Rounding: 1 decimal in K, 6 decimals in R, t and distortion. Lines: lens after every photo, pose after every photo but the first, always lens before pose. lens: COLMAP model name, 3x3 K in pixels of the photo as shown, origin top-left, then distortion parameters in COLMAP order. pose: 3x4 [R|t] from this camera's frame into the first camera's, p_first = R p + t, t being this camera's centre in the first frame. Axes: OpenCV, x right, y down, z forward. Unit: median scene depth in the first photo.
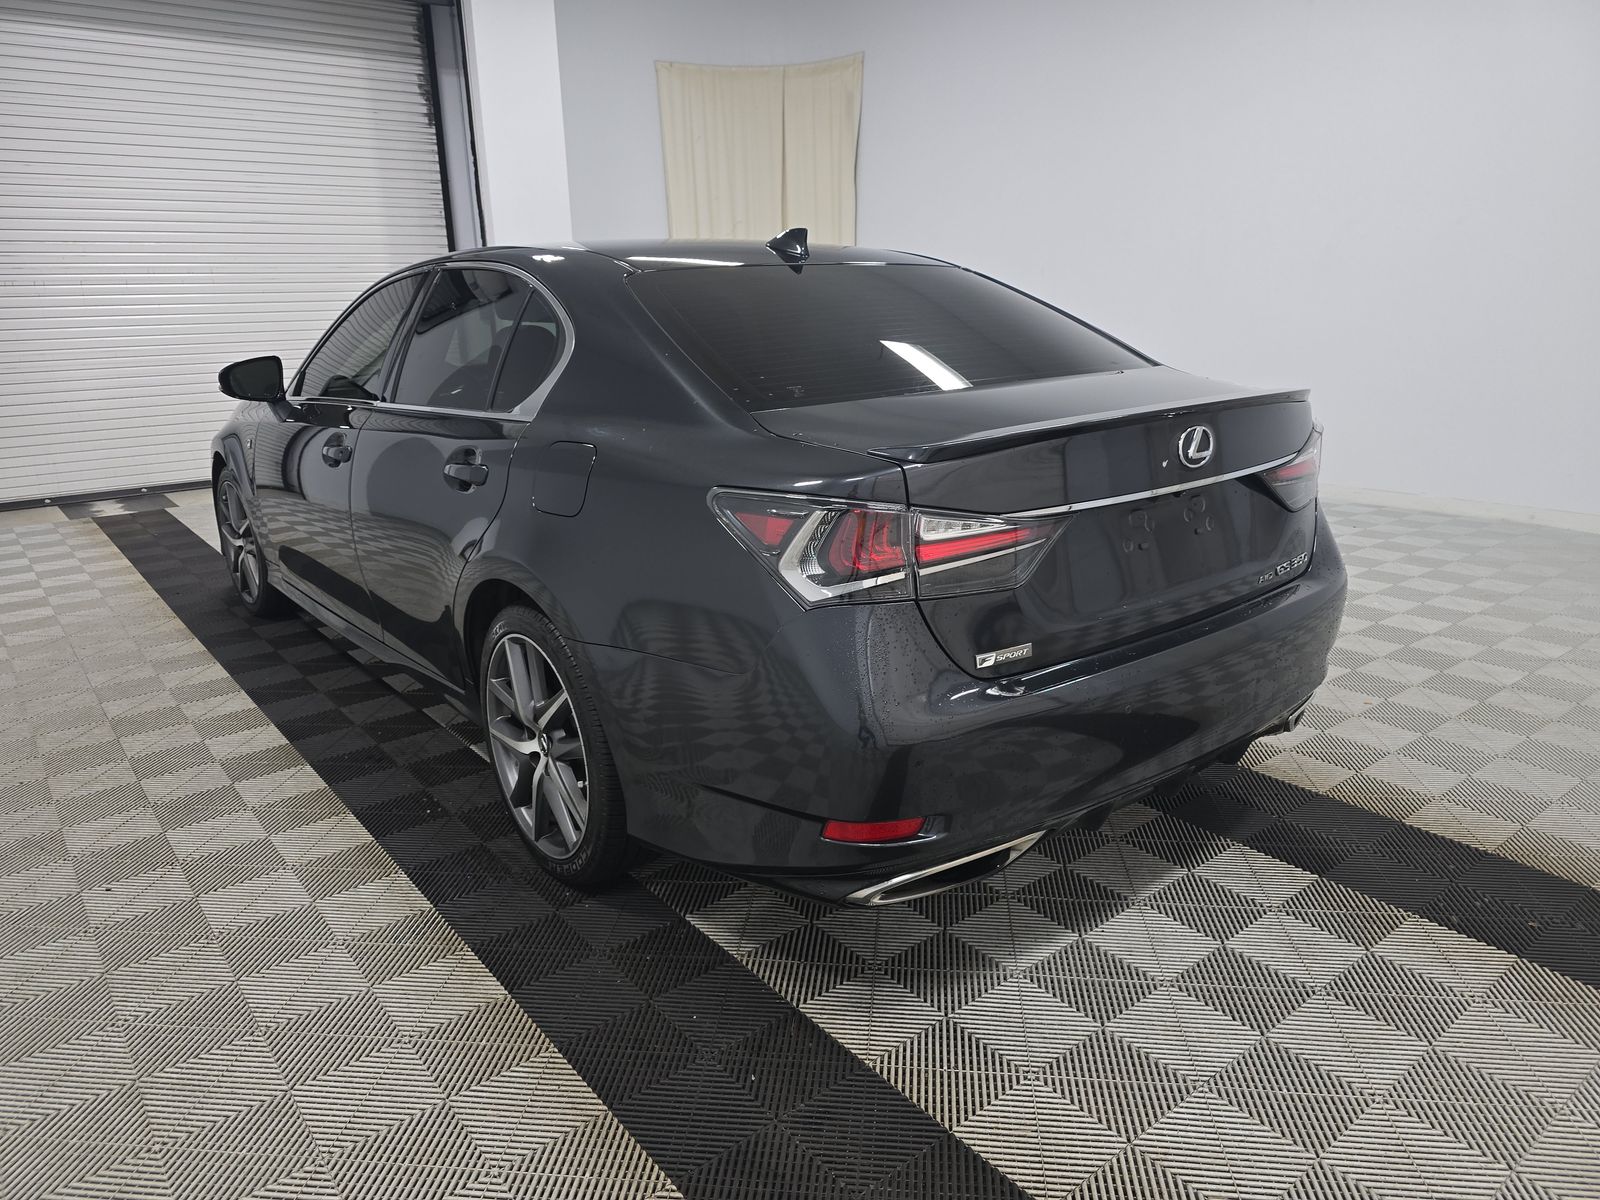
lens RADIAL K [[1138.3, 0, 800.0], [0, 1138.3, 600.0], [0, 0, 1]] dist [0.048773, 0.000753]
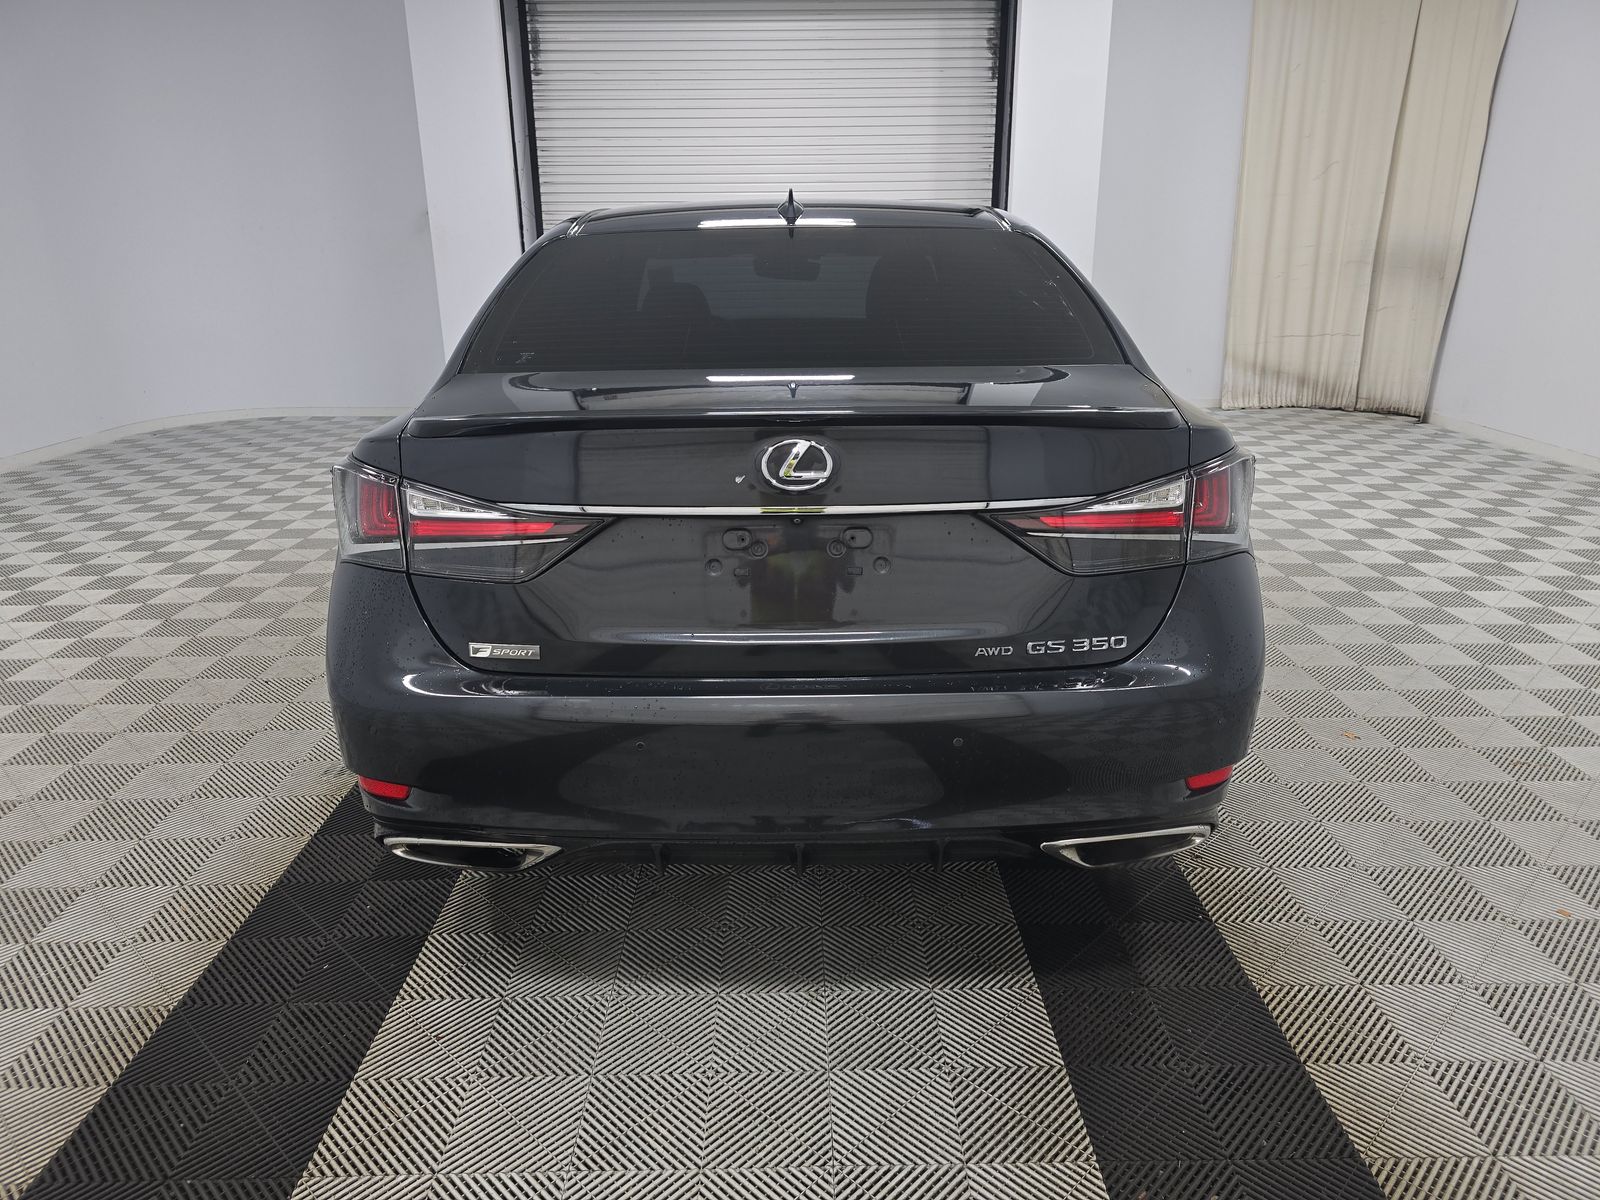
lens RADIAL K [[1112.1, 0, 800.8], [0, 1112.1, 620.4], [0, 0, 1]] dist [0.037871, 0.000290]
pose [[0.786844, 0.216620, -0.577886, 0.657572], [-0.179100, 0.976228, 0.122077, -0.097414], [0.590593, 0.007444, 0.806935, 0.286341]]
